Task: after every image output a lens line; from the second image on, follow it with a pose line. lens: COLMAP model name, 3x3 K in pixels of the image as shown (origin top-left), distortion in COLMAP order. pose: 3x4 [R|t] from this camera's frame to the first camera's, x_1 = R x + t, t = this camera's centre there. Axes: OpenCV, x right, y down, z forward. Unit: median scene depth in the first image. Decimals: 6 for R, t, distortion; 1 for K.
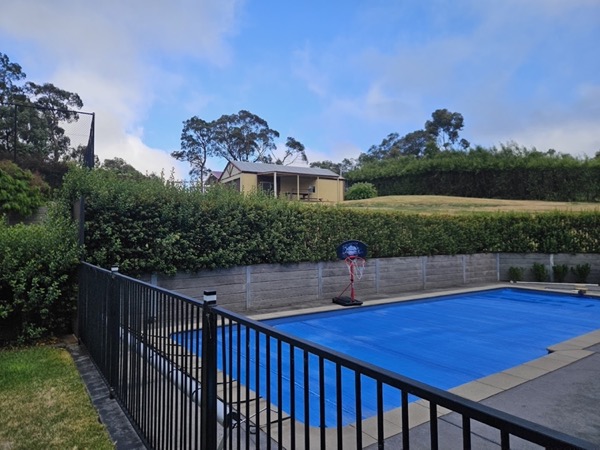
lens RADIAL K [[417.0, 0, 300.0], [0, 417.0, 225.0], [0, 0, 1]] dist [0.078937, -0.071842]
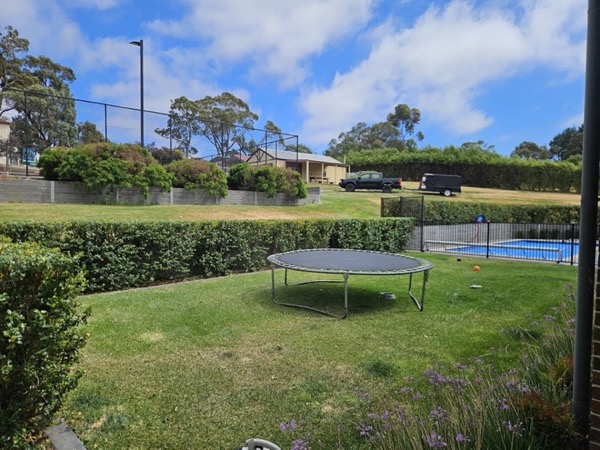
lens RADIAL K [[417.0, 0, 300.0], [0, 417.0, 225.0], [0, 0, 1]] dist [0.078937, -0.071842]
pose [[0.986077, 0.013678, 0.165726, -0.129232], [-0.023018, 0.998245, 0.054565, -0.000325], [-0.164689, -0.057619, 0.984661, -0.111643]]
